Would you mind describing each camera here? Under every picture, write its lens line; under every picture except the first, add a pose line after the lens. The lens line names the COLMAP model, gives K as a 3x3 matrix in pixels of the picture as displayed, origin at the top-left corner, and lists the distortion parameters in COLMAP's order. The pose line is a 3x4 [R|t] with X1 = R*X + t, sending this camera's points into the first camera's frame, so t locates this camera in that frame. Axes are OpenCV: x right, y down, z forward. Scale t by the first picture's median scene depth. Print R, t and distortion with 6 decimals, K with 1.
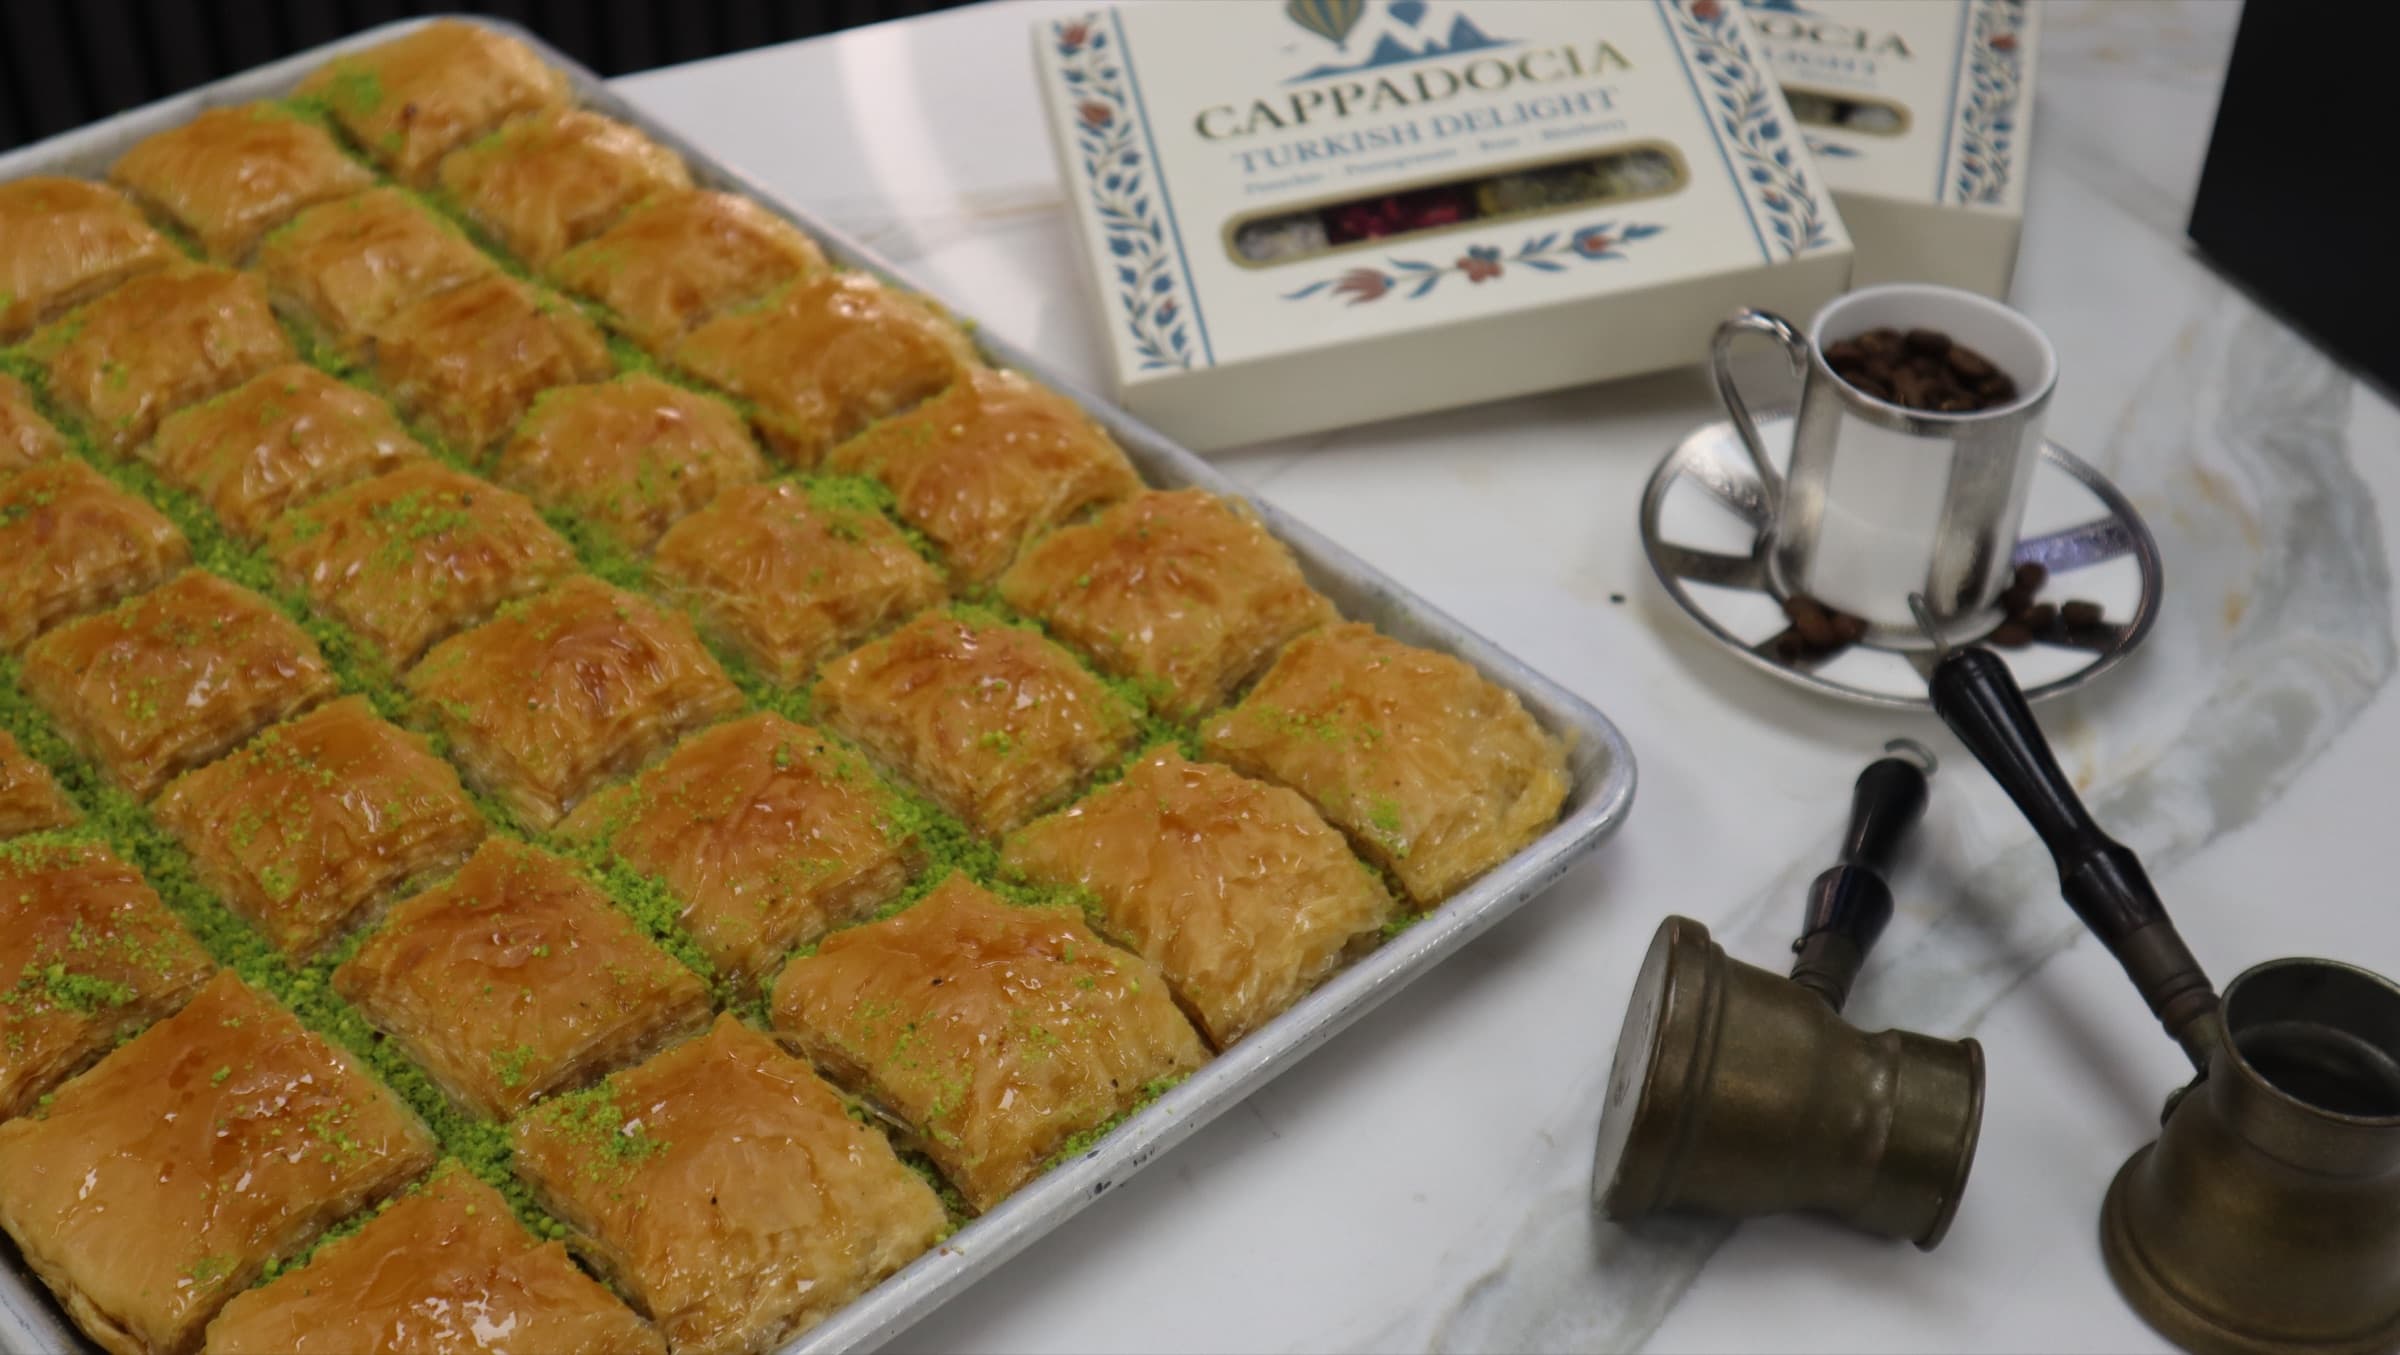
lens RADIAL K [[3083.7, 0, 1200.0], [0, 3083.7, 677.5], [0, 0, 1]] dist [-0.011673, 0.293646]
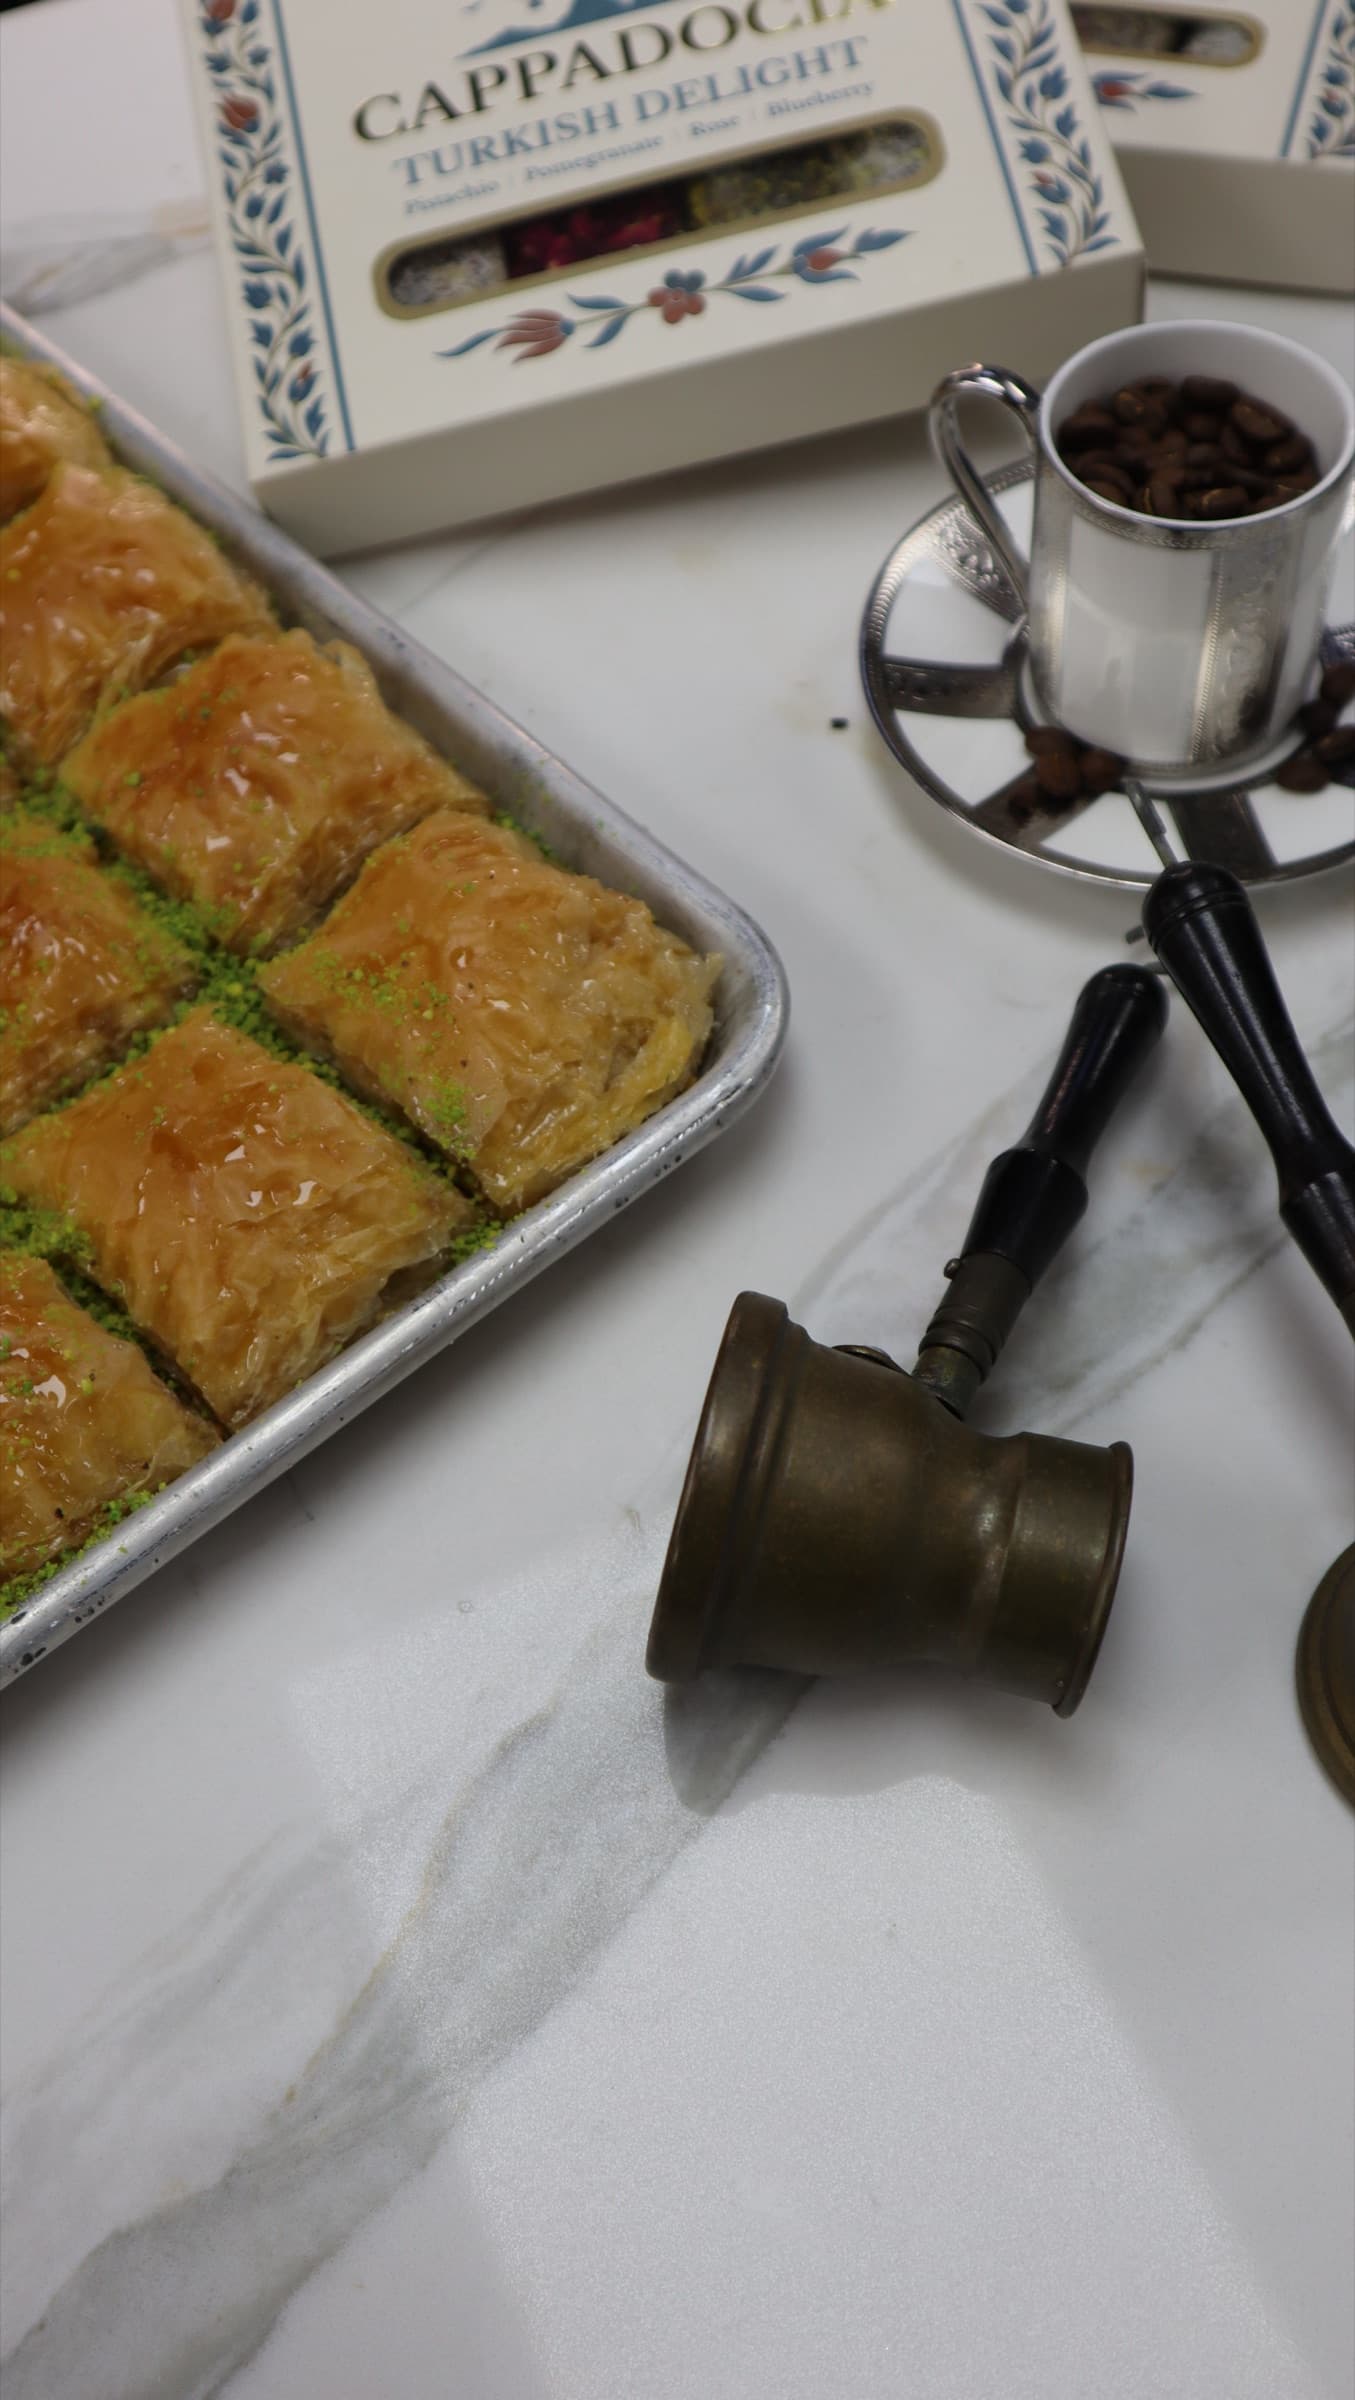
lens RADIAL K [[2328.1, 0, 677.5], [0, 2328.1, 1200.0], [0, 0, 1]] dist [-0.040935, 0.103644]
pose [[0.994179, -0.017568, -0.106302, 0.154187], [0.049612, 0.950442, 0.306919, -0.097262], [0.095642, -0.310406, 0.945781, 0.353950]]
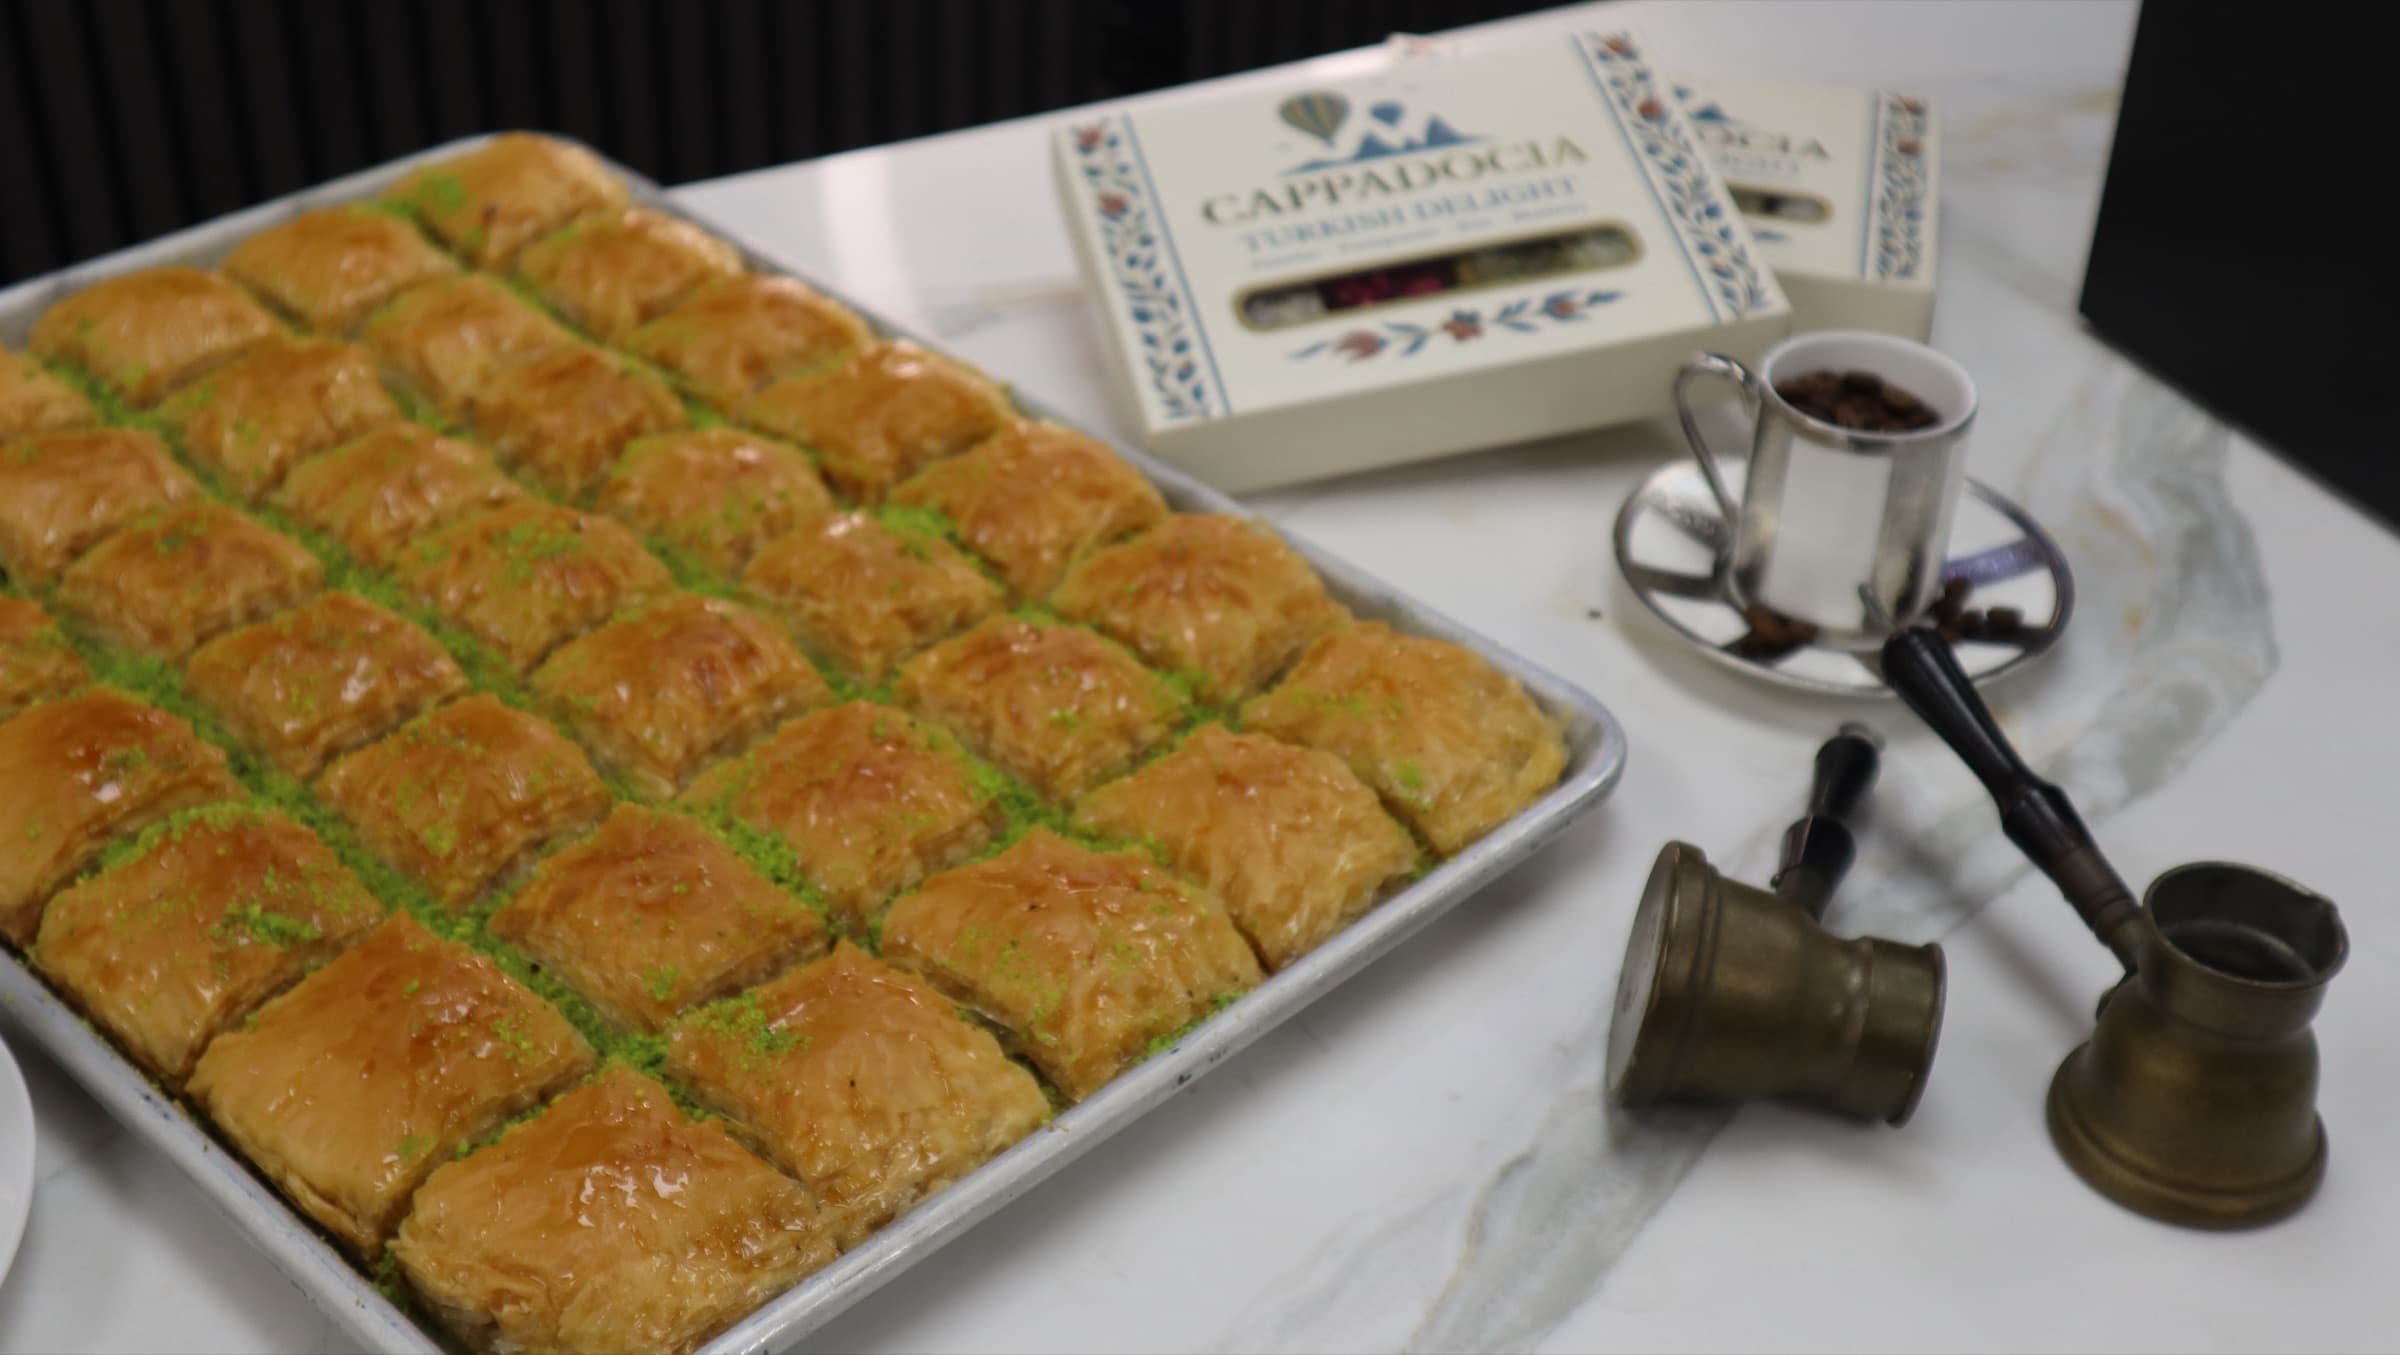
lens RADIAL K [[3083.7, 0, 1200.0], [0, 3083.7, 677.5], [0, 0, 1]] dist [-0.011673, 0.293646]
pose [[0.999200, -0.013302, 0.037718, -0.050149], [0.015970, 0.997323, -0.071351, 0.074048], [-0.036668, 0.071897, 0.996738, -0.111751]]
